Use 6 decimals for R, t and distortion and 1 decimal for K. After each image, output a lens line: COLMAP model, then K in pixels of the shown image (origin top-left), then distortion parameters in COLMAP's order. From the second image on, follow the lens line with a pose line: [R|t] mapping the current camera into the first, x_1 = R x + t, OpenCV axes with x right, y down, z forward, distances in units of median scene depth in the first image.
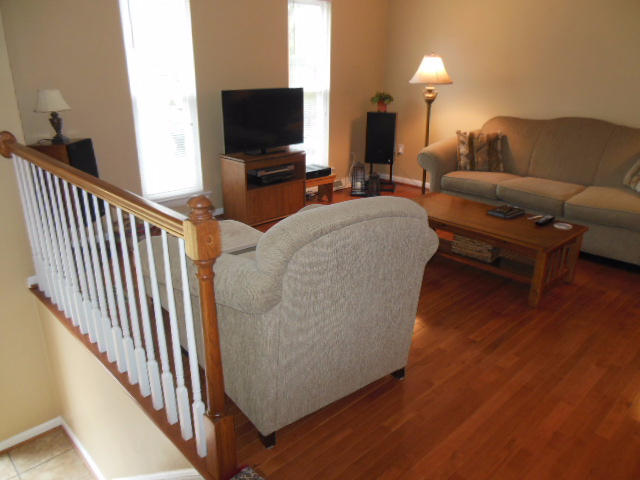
lens RADIAL K [[492.8, 0, 324.0], [0, 492.8, 244.2], [0, 0, 1]] dist [-0.052667, 0.095721]
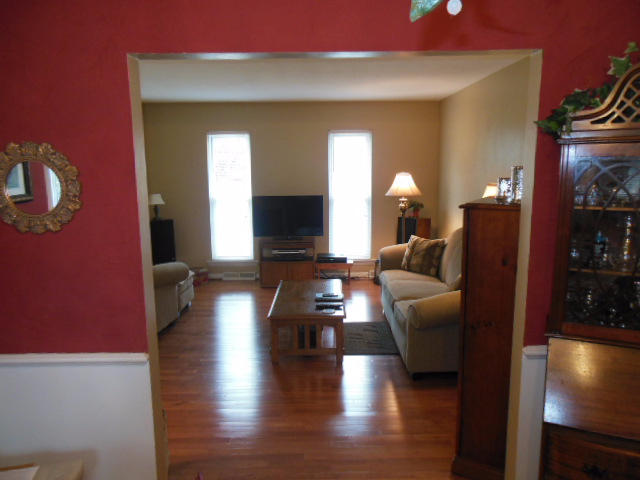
lens RADIAL K [[492.8, 0, 324.0], [0, 492.8, 244.2], [0, 0, 1]] dist [-0.052667, 0.095721]
pose [[0.717478, 0.099780, -0.689398, 0.937389], [-0.224819, 0.969895, -0.093598, -0.060260], [0.659305, 0.222144, 0.718310, 0.042952]]
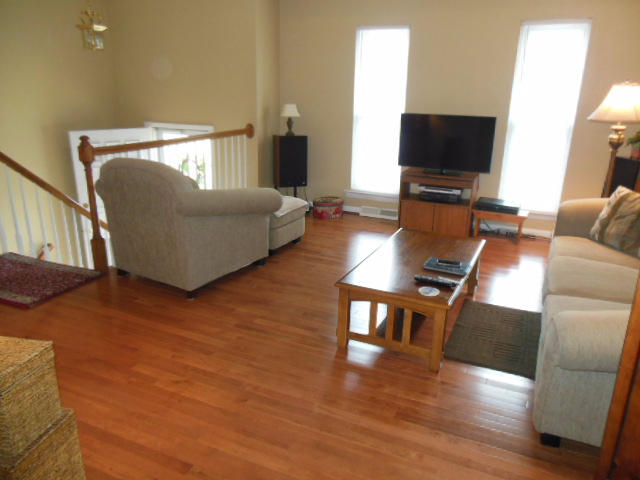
lens RADIAL K [[492.8, 0, 324.0], [0, 492.8, 244.2], [0, 0, 1]] dist [-0.052667, 0.095721]
pose [[0.351936, 0.284742, -0.891663, 0.791339], [-0.337994, 0.926993, 0.162619, -0.128936], [0.872870, 0.244145, 0.422483, 0.354304]]
